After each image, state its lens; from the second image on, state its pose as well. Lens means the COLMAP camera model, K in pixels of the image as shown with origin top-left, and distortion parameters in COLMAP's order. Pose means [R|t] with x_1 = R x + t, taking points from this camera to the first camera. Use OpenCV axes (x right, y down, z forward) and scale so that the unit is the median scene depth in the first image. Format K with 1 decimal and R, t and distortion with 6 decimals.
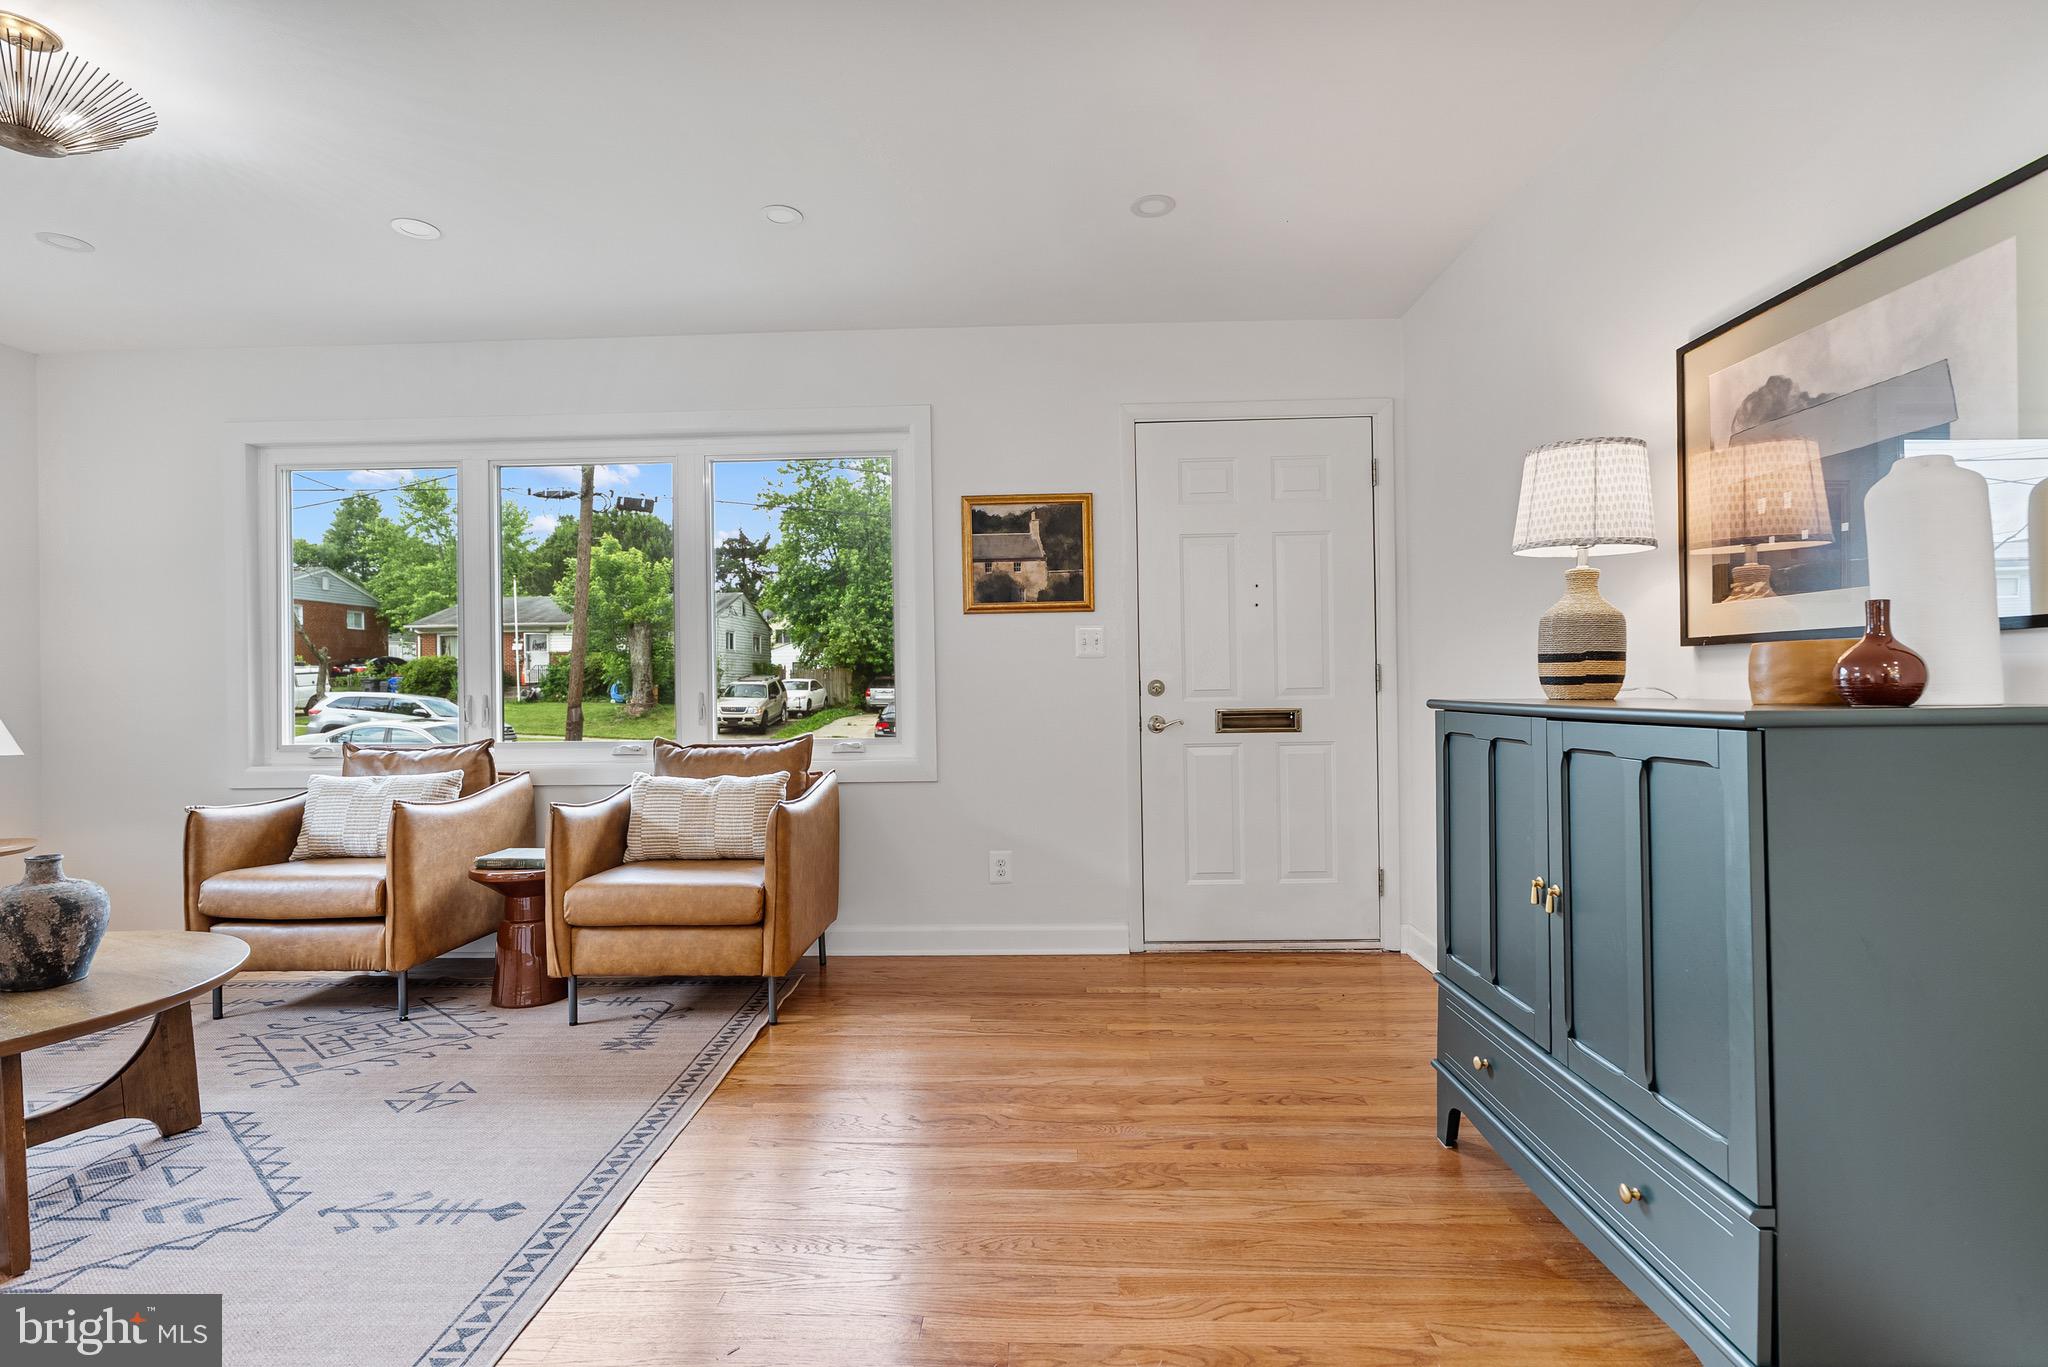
lens RADIAL K [[944.1, 0, 1016.3], [0, 944.1, 694.3], [0, 0, 1]] dist [-0.009297, 0.002535]
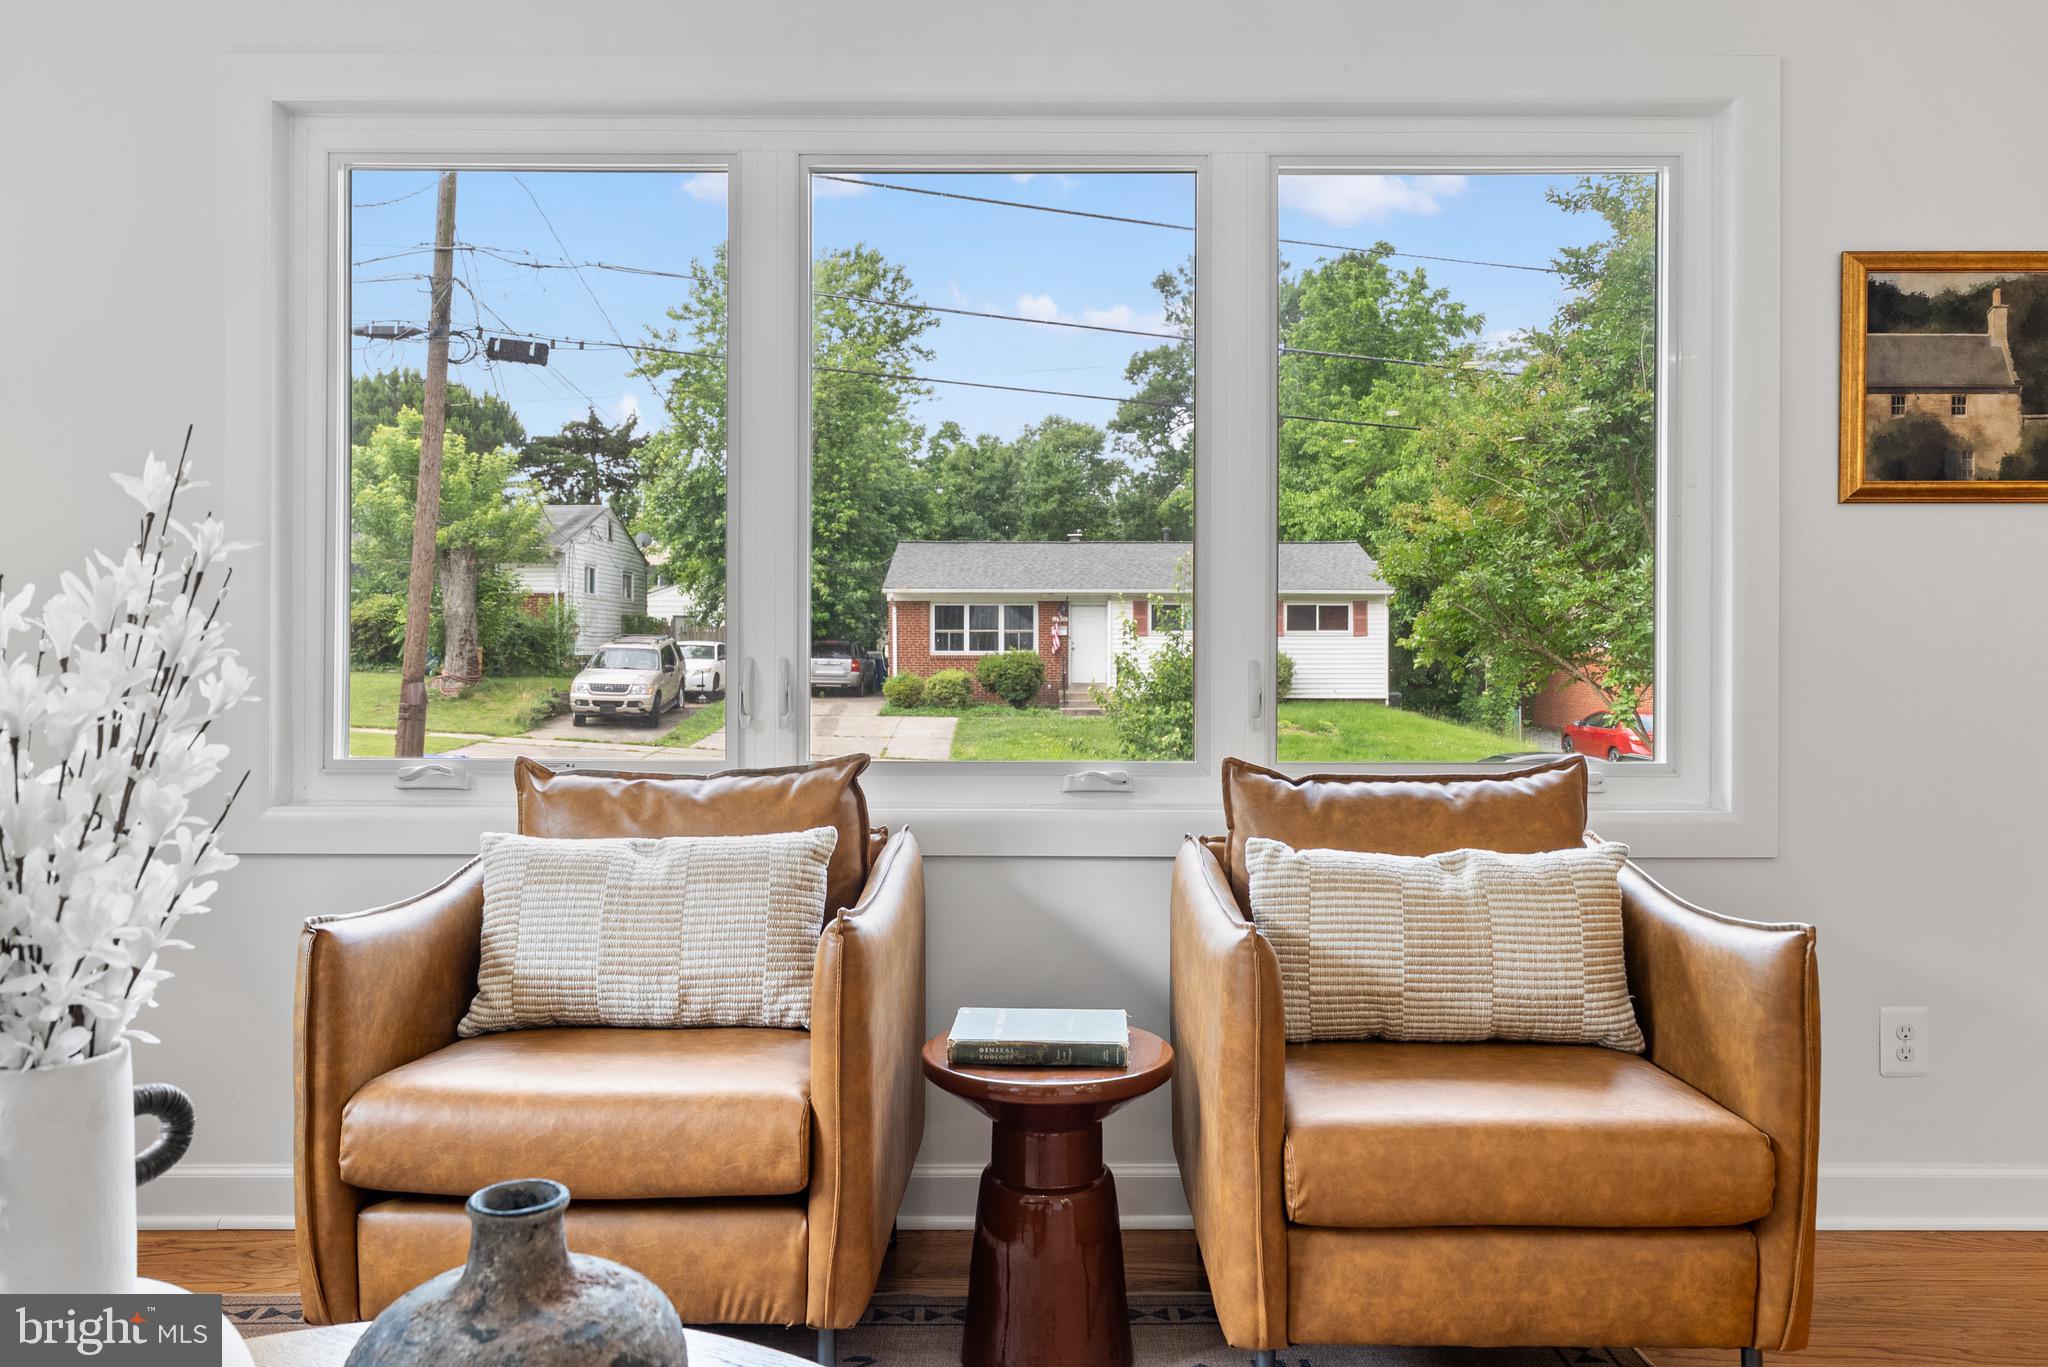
lens RADIAL K [[1433.1, 0, 1026.4], [0, 1433.1, 669.7], [0, 0, 1]] dist [-0.005186, 0.000316]
pose [[0.999437, 0.016444, 0.029243, -0.482121], [-0.016409, 0.999864, -0.001438, 0.005613], [-0.029263, 0.000957, 0.999571, 0.300599]]
